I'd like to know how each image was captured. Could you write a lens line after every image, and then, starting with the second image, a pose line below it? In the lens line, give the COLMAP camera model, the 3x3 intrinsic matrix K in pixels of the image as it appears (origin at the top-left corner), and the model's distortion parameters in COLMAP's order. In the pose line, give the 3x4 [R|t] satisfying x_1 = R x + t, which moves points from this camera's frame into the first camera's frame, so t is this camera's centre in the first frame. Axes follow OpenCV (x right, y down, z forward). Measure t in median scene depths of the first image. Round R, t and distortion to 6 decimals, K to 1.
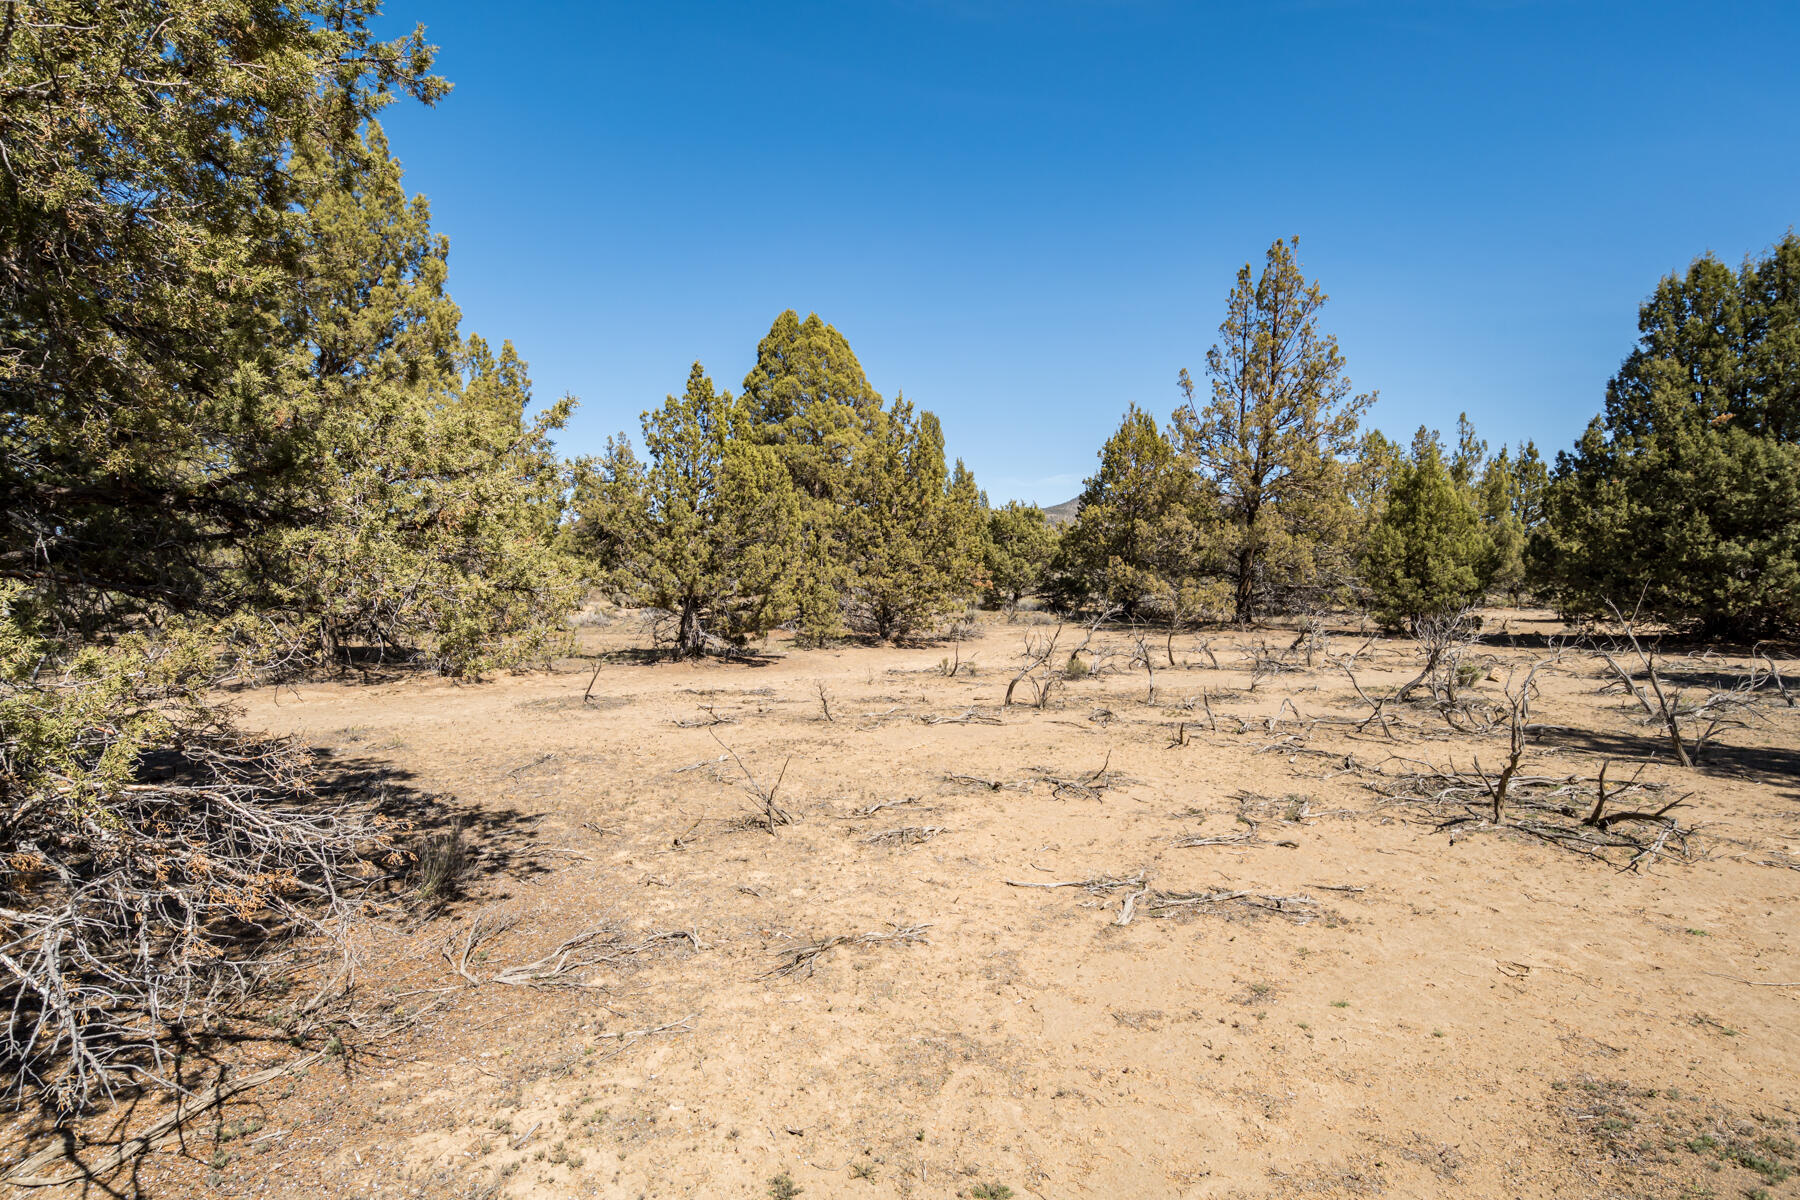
lens RADIAL K [[928.1, 0, 901.3], [0, 928.1, 597.4], [0, 0, 1]] dist [0.000534, 0.000807]
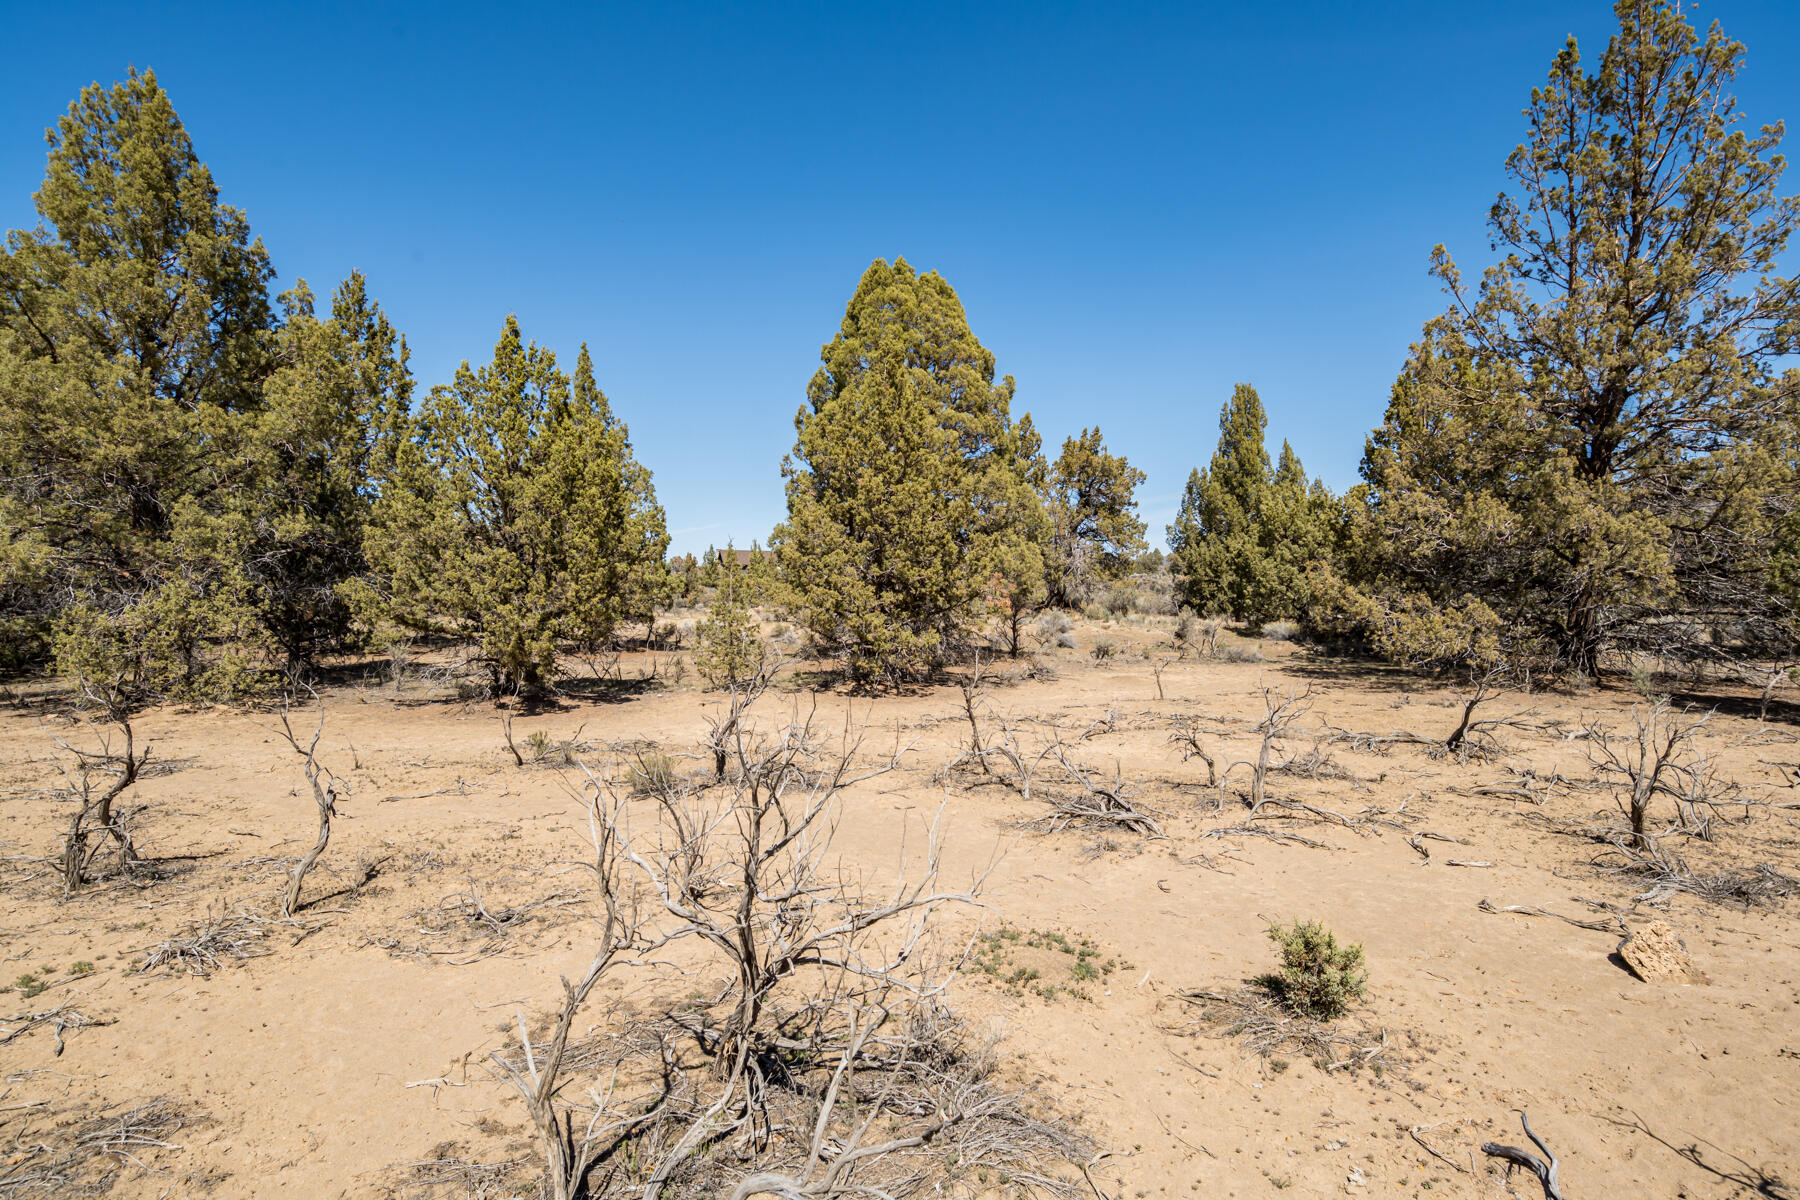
lens RADIAL K [[928.1, 0, 901.6], [0, 928.1, 611.2], [0, 0, 1]] dist [0.000534, 0.000807]
pose [[0.882398, 0.003289, -0.470492, 0.277442], [-0.003713, 0.999993, 0.000027, -0.008296], [0.470489, 0.001724, 0.882404, 0.304340]]
